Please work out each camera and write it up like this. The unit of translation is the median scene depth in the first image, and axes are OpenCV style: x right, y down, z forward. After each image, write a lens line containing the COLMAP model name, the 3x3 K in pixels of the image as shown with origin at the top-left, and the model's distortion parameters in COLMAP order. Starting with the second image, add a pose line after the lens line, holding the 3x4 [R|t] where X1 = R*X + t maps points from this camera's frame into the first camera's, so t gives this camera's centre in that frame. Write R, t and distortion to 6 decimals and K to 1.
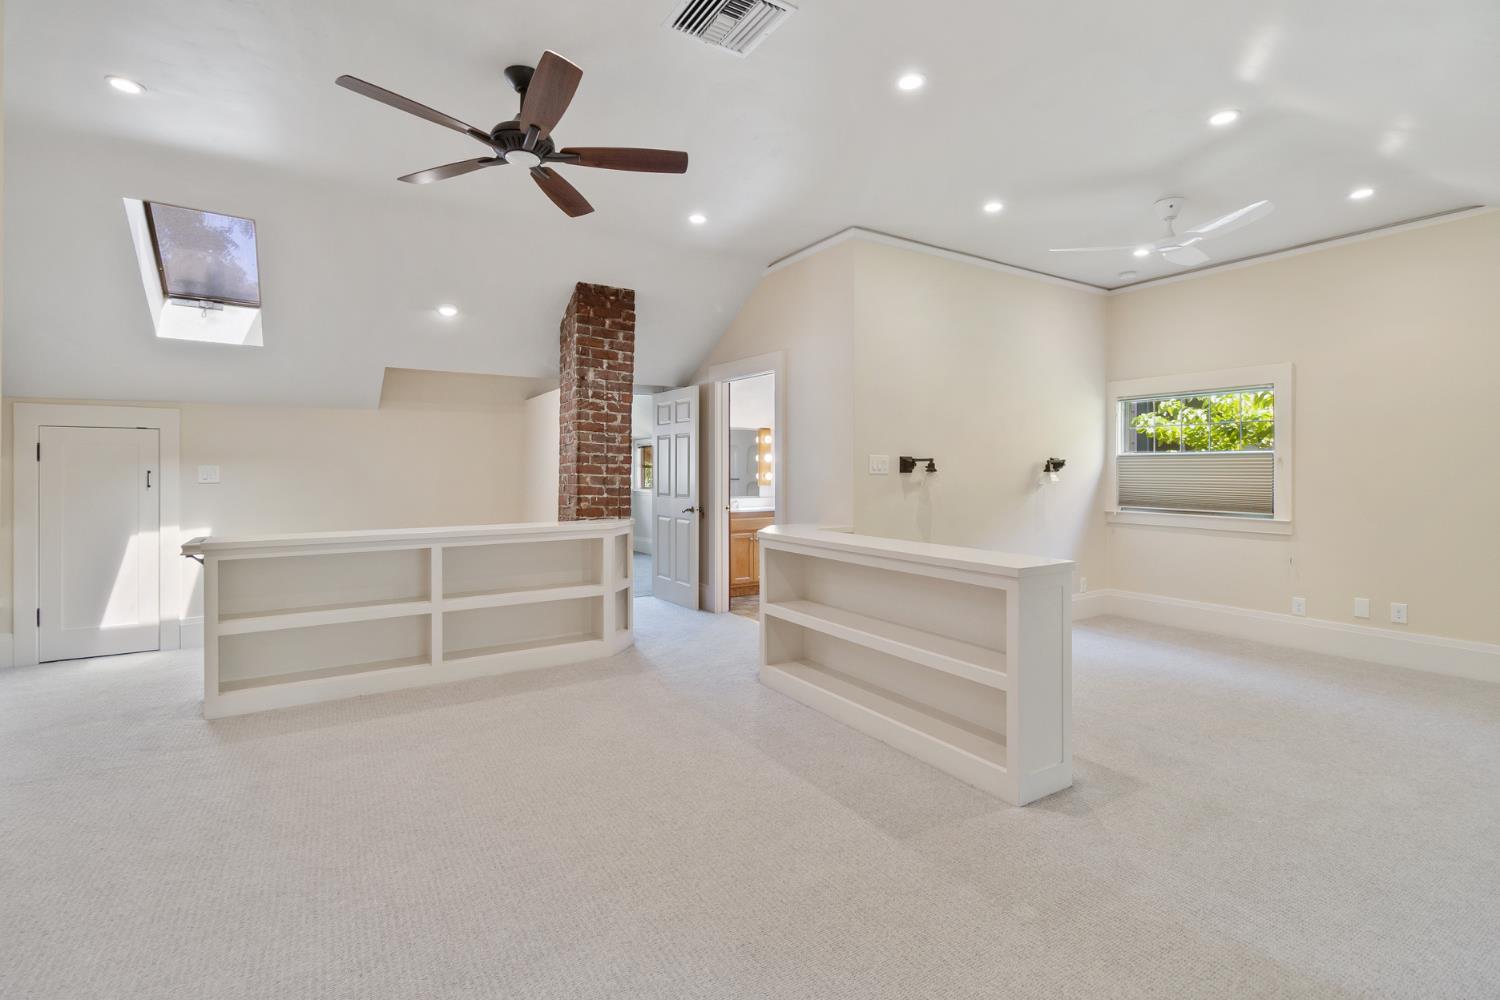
lens RADIAL K [[693.3, 0, 758.5], [0, 693.3, 482.3], [0, 0, 1]] dist [0.001217, 0.000407]
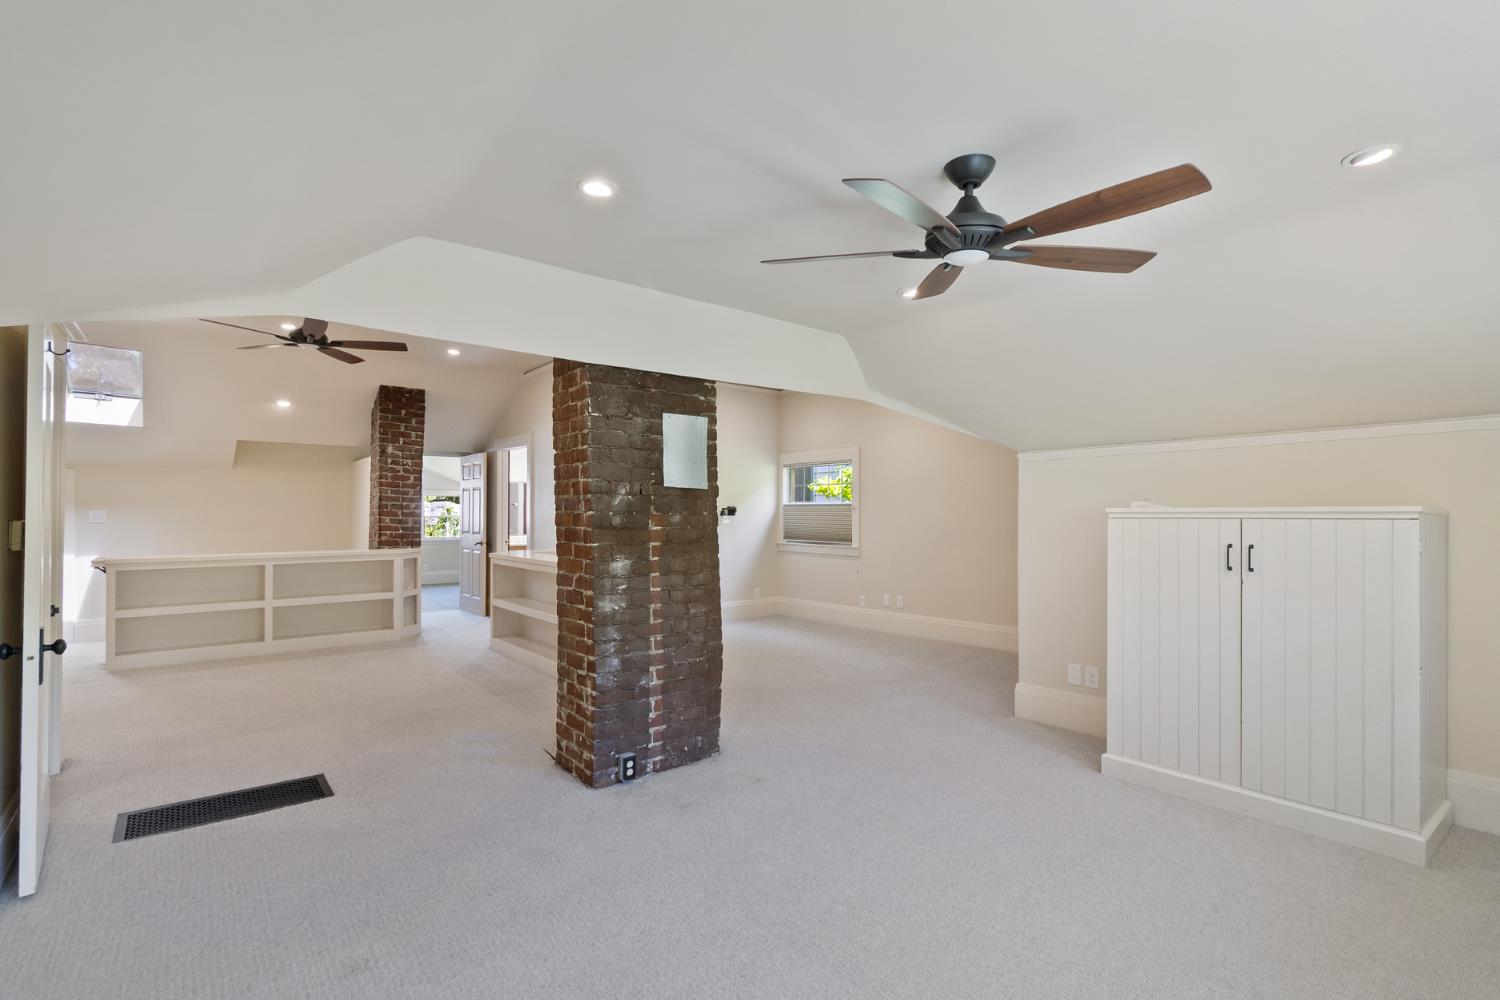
lens RADIAL K [[699.0, 0, 748.6], [0, 699.0, 516.6], [0, 0, 1]] dist [0.004788, -0.000033]
pose [[0.993208, 0.001257, 0.116346, 0.328937], [0.000381, 0.999901, -0.014054, 0.008196], [-0.116352, 0.014002, 0.993109, -0.533010]]
